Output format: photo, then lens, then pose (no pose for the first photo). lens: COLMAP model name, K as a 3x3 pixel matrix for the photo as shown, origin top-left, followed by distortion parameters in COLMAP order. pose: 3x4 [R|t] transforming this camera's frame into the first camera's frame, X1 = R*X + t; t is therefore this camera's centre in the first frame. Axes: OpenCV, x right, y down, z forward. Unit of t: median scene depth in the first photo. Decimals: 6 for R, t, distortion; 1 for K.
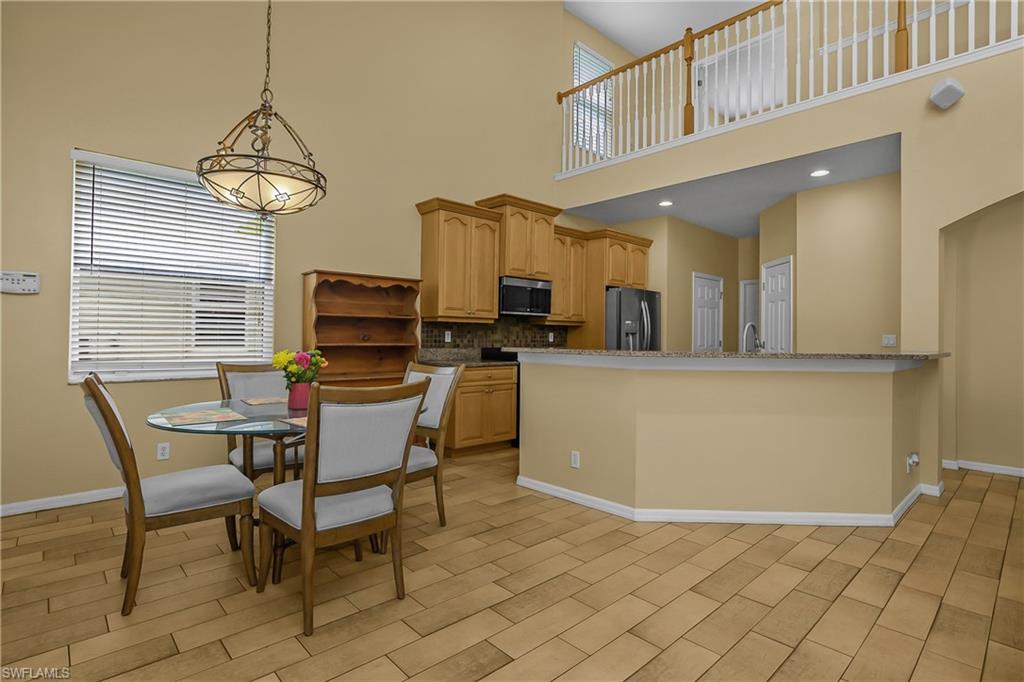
lens RADIAL K [[508.3, 0, 508.2], [0, 508.3, 331.7], [0, 0, 1]] dist [-0.021826, 0.000030]
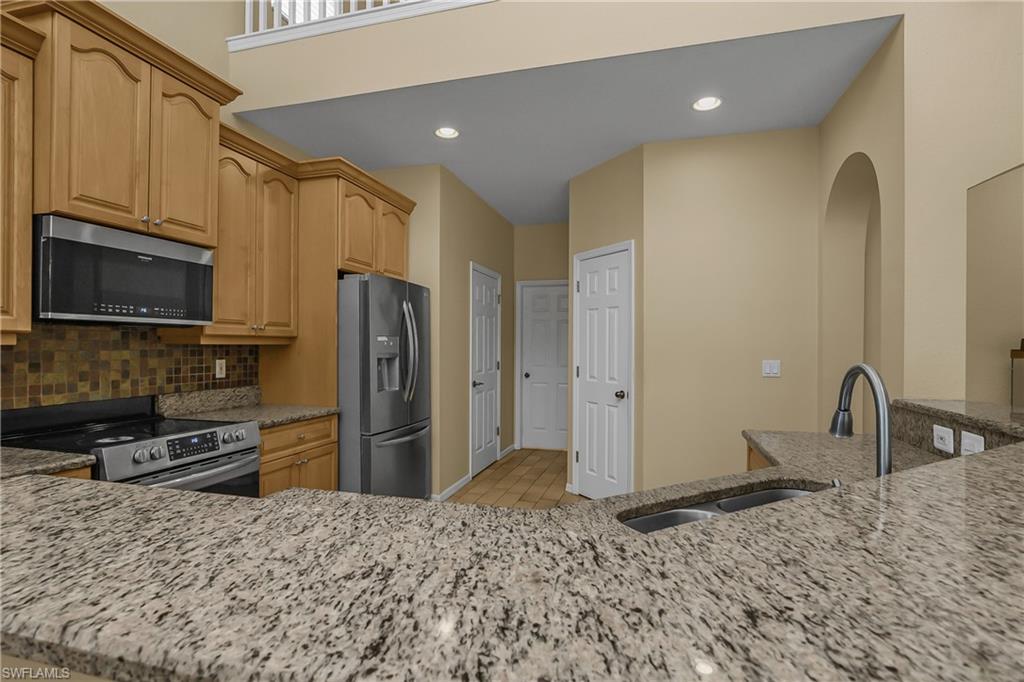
lens RADIAL K [[512.6, 0, 512.0], [0, 512.6, 341.0], [0, 0, 1]] dist [-0.007136, -0.000122]
pose [[0.855639, -0.001132, 0.517571, 0.082873], [-0.001536, 0.999988, 0.004727, -0.021808], [-0.517570, -0.004840, 0.855627, 0.519933]]
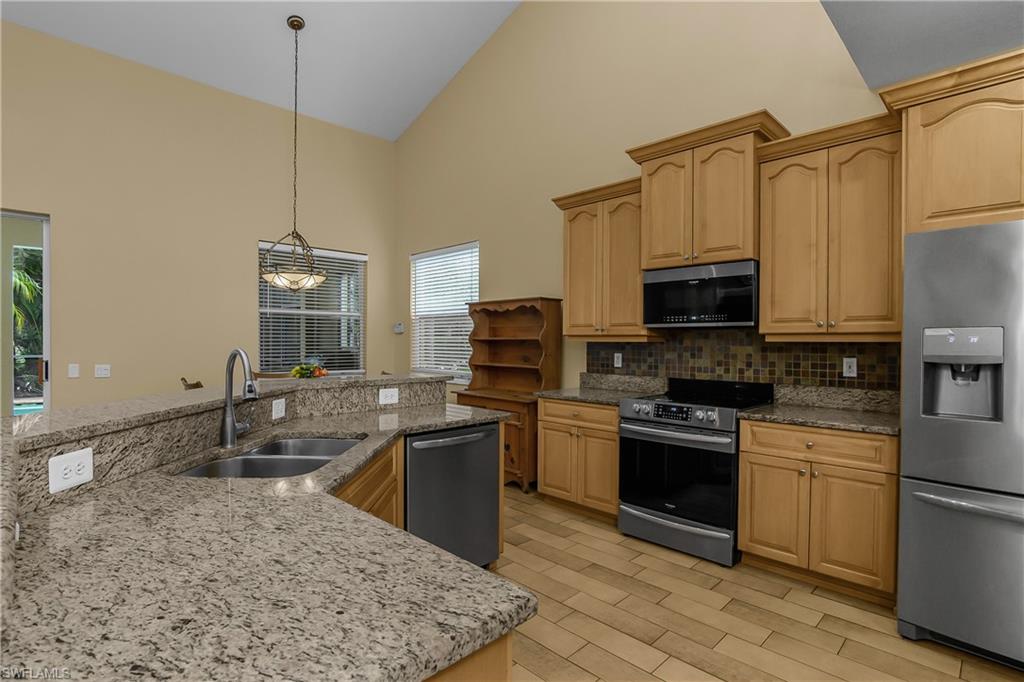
lens RADIAL K [[496.3, 0, 520.4], [0, 496.3, 346.1], [0, 0, 1]] dist [-0.028177, -0.000165]
pose [[0.045001, -0.000554, -0.998987, 0.621482], [0.003477, 0.999994, -0.000398, -0.011592], [0.998981, -0.003456, 0.045003, 0.801230]]
